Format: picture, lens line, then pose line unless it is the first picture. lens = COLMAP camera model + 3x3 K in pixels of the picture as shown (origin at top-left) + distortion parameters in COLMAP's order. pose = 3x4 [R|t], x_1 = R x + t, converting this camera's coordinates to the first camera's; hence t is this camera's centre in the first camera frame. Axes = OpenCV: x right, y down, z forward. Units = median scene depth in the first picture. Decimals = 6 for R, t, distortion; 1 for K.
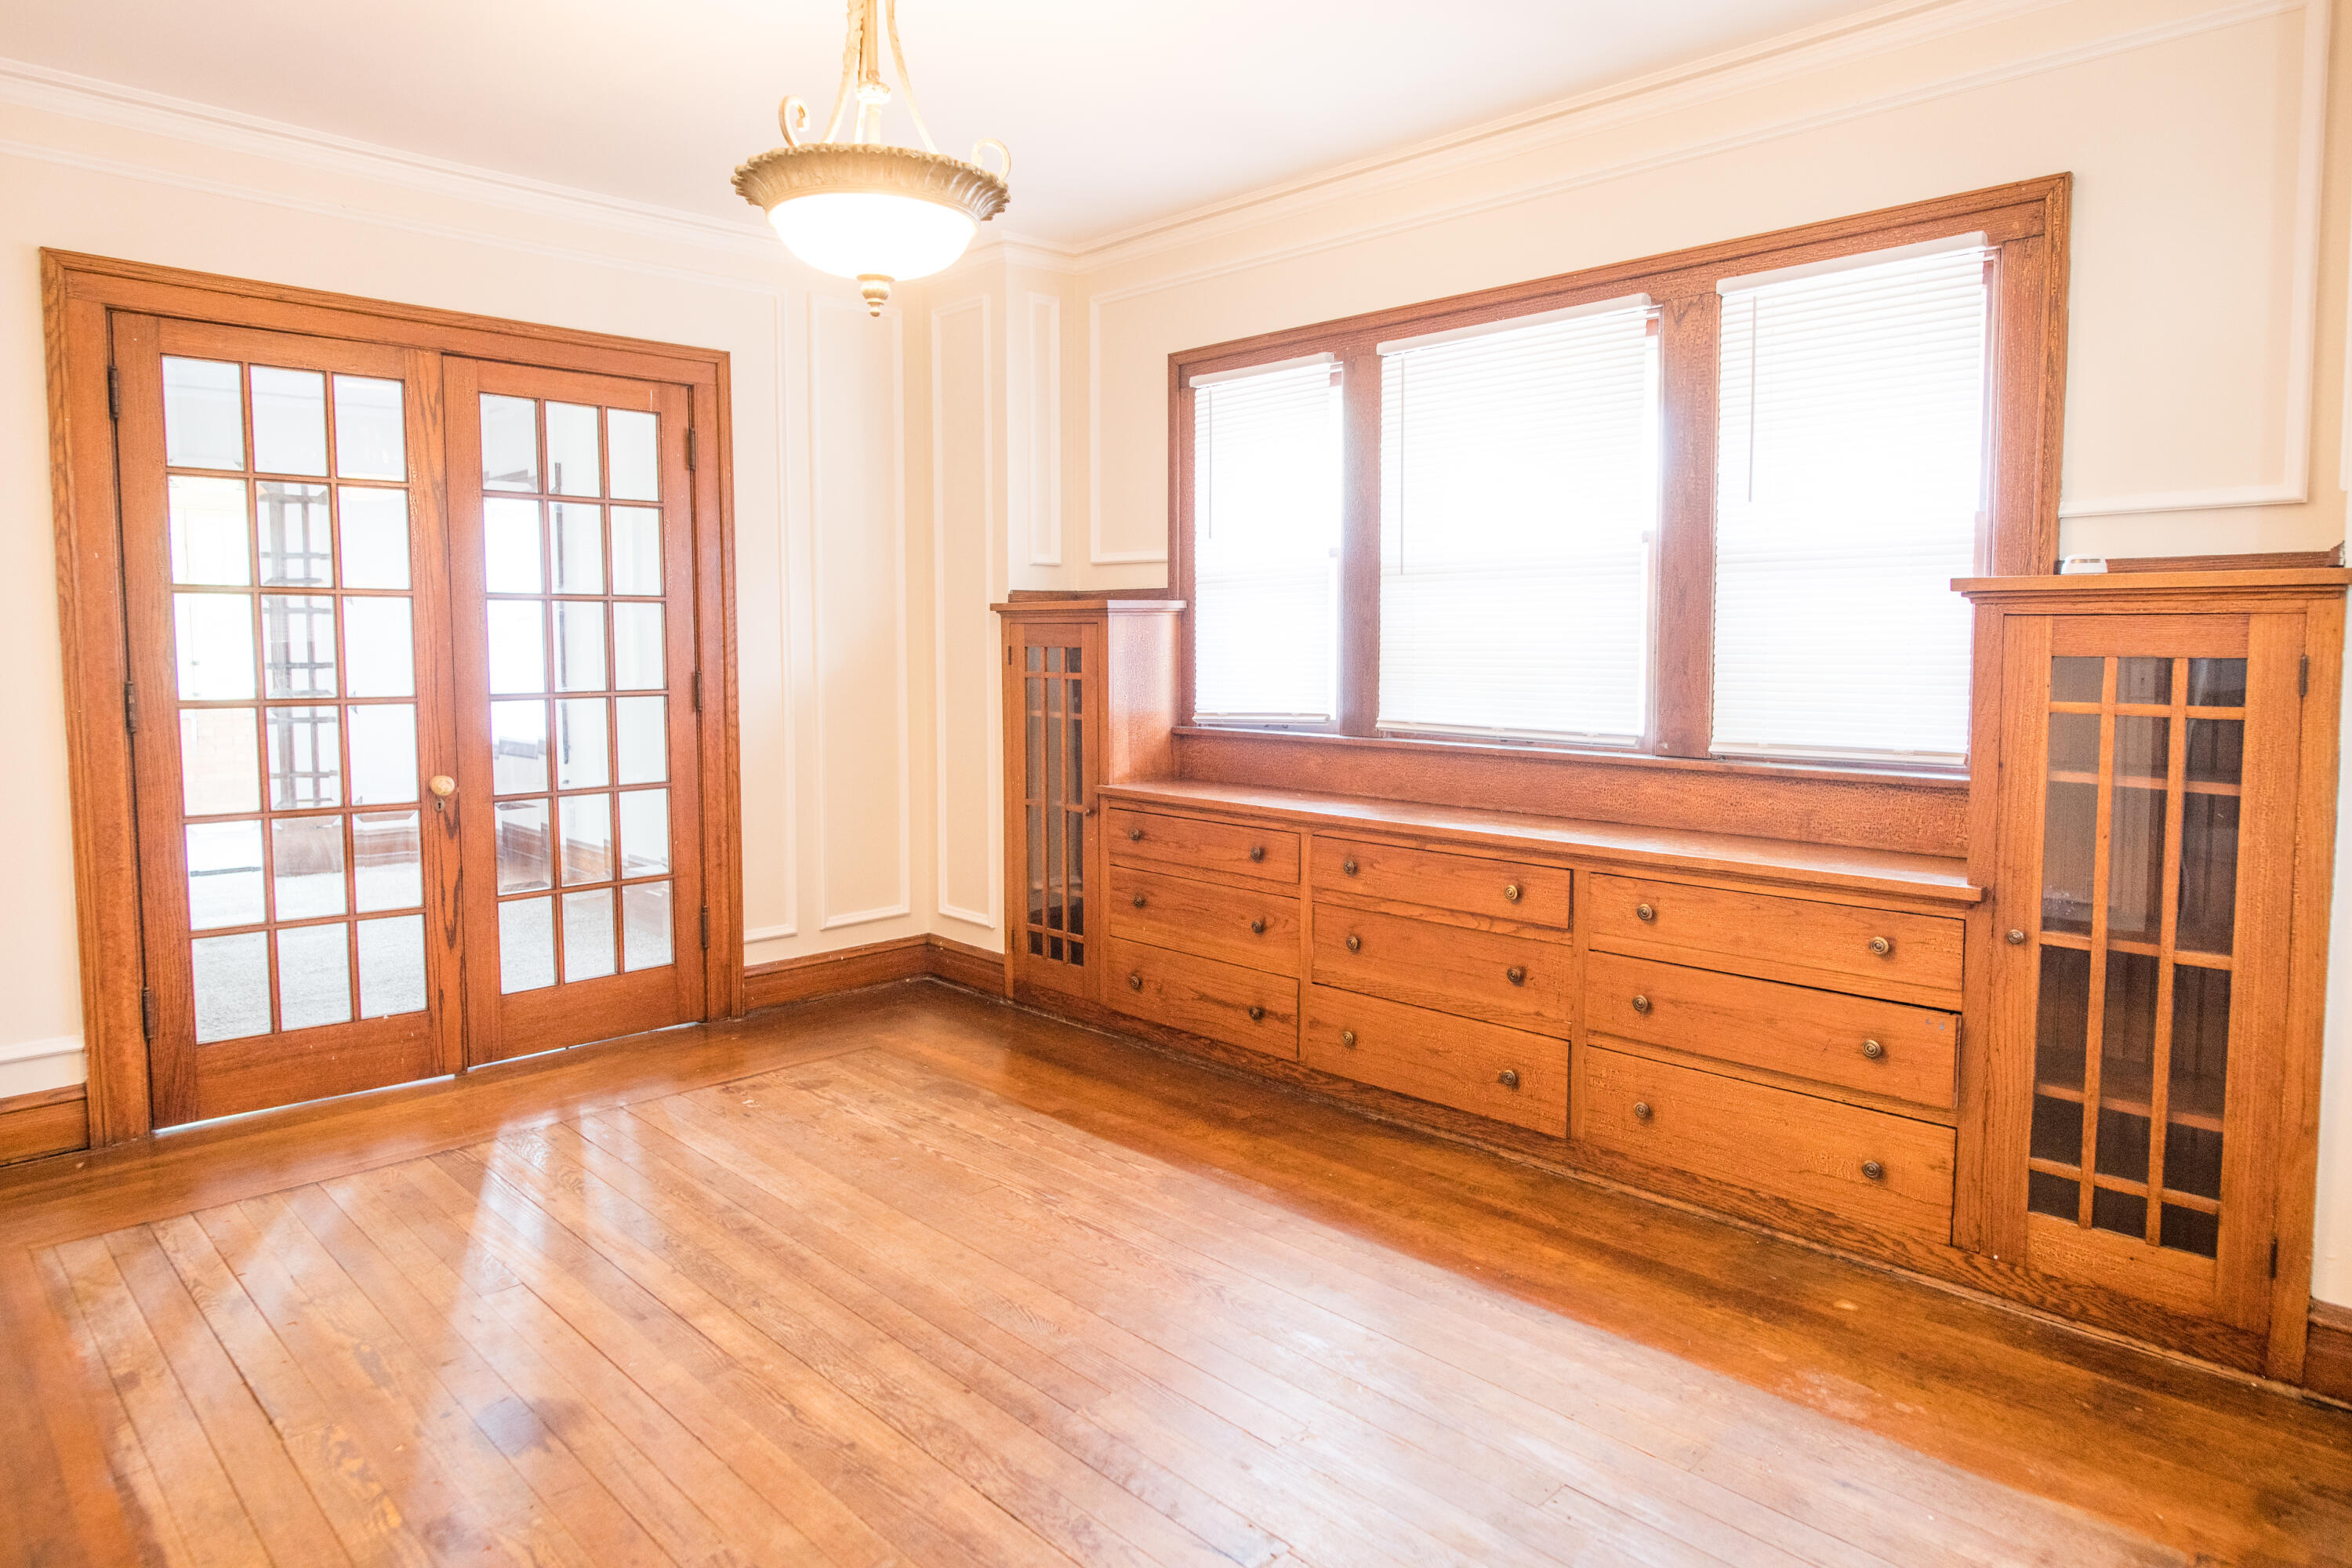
lens RADIAL K [[1391.8, 0, 1182.3], [0, 1391.8, 724.8], [0, 0, 1]] dist [-0.005032, 0.000653]
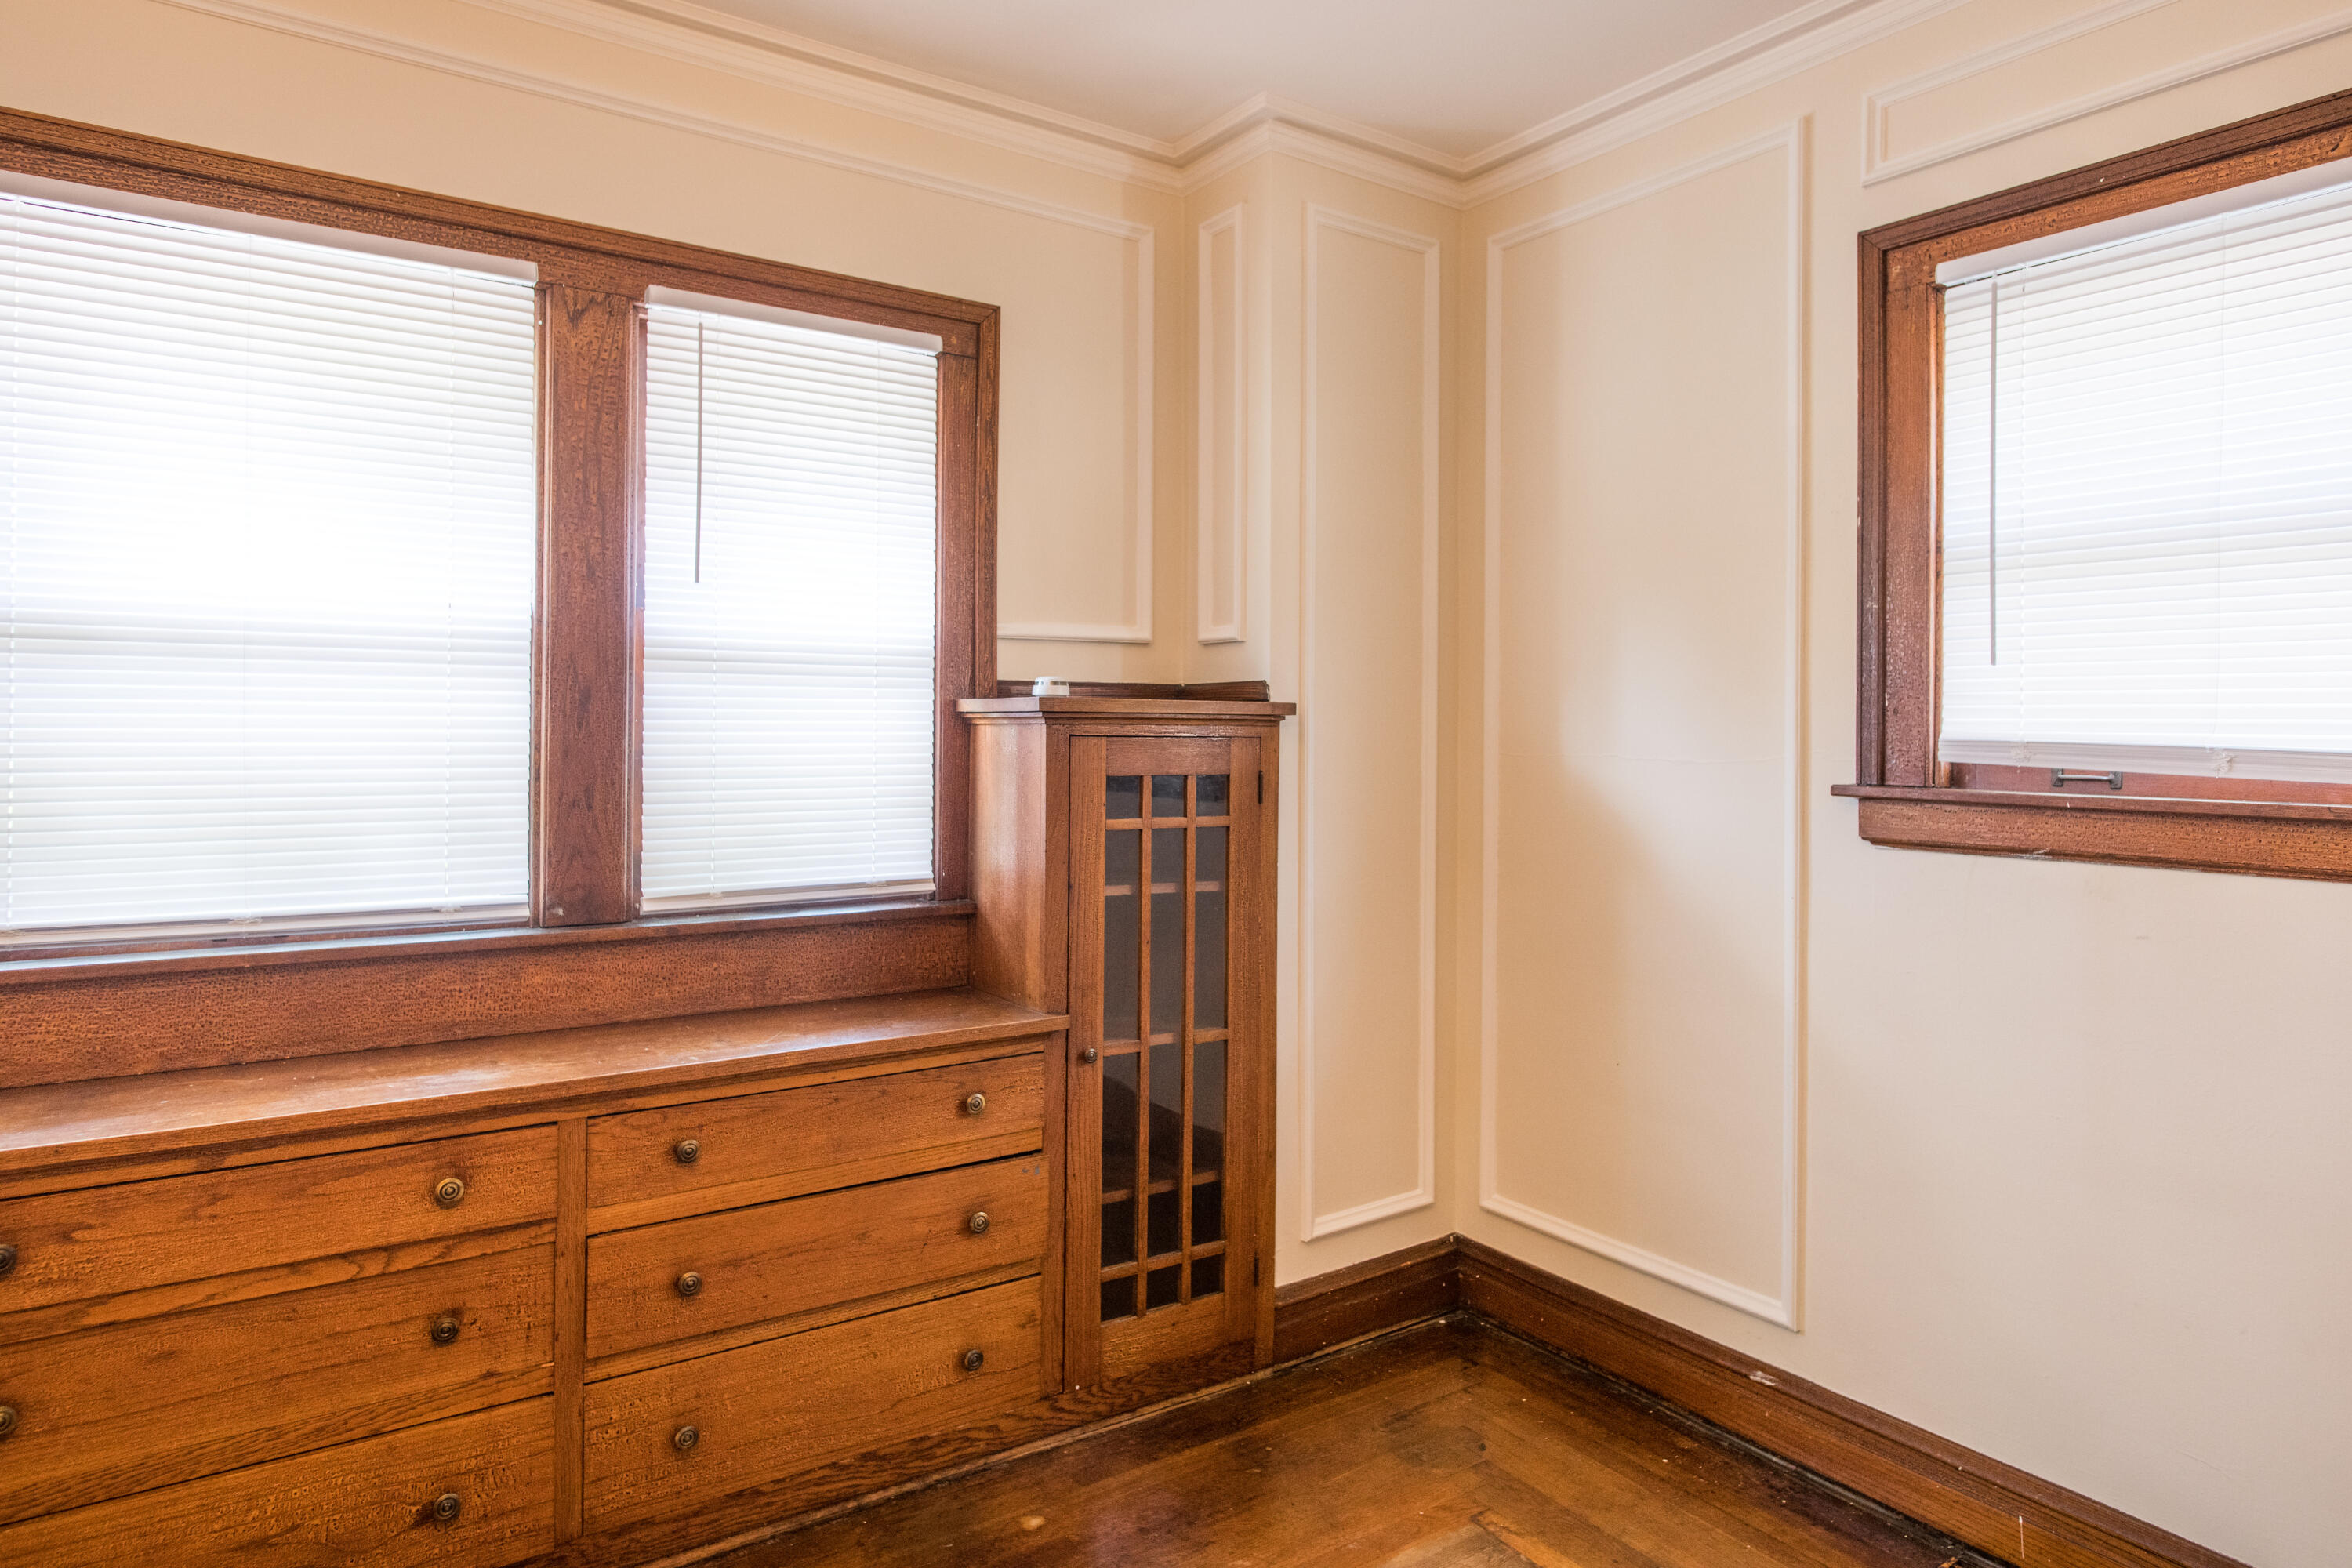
lens RADIAL K [[1391.8, 0, 1182.3], [0, 1391.8, 724.8], [0, 0, 1]] dist [-0.005032, 0.000653]
pose [[0.177998, 0.003578, 0.984024, -0.278981], [0.054839, 0.998403, -0.013550, -0.050832], [-0.982502, 0.056375, 0.177518, 0.546257]]
